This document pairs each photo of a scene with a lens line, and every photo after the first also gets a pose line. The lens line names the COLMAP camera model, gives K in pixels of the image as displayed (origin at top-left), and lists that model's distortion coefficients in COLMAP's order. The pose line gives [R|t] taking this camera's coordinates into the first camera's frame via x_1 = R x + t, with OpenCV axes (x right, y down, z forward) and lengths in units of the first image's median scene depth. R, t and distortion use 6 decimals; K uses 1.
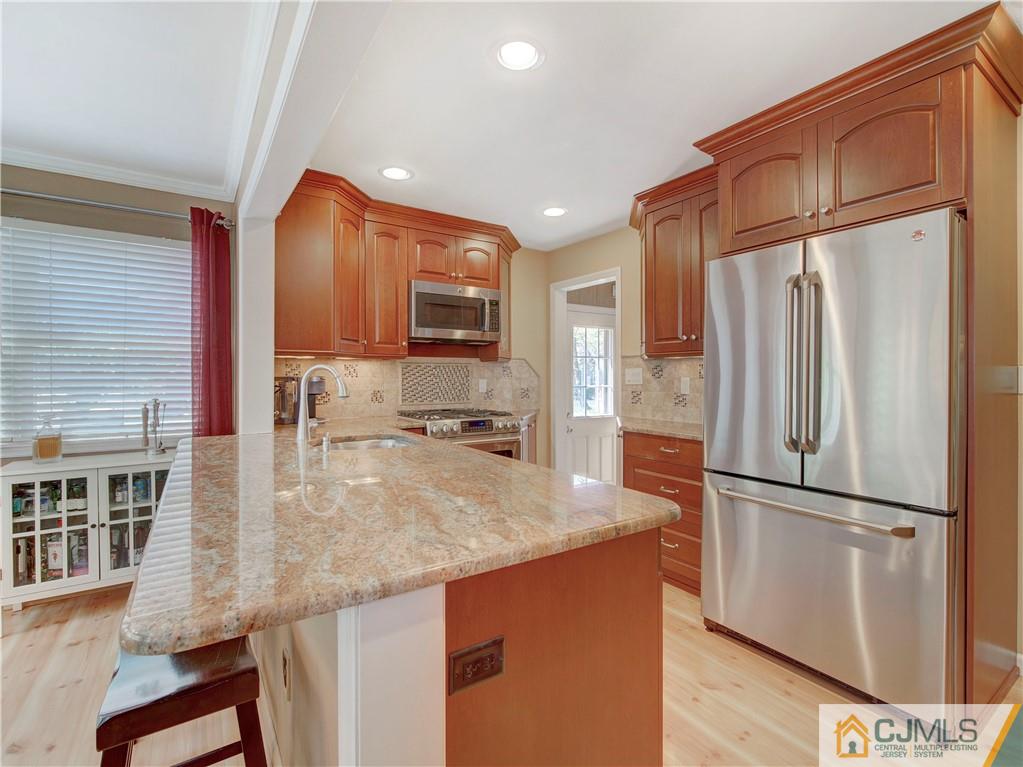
lens RADIAL K [[472.9, 0, 521.8], [0, 472.9, 378.1], [0, 0, 1]] dist [-0.019545, -0.000115]
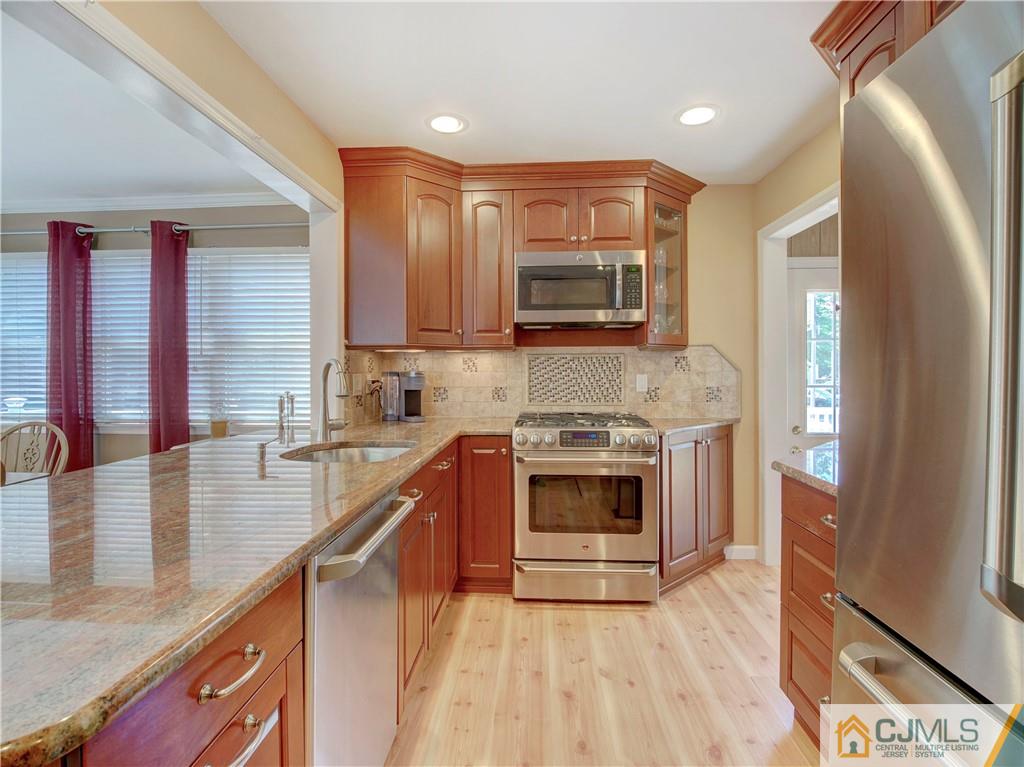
lens RADIAL K [[499.7, 0, 512.0], [0, 499.7, 375.6], [0, 0, 1]] dist [-0.019601, -0.000295]
pose [[0.787406, 0.007407, -0.616390, 0.268377], [0.000831, 0.999914, 0.013077, -0.006732], [0.616434, -0.010809, 0.787332, 0.286138]]
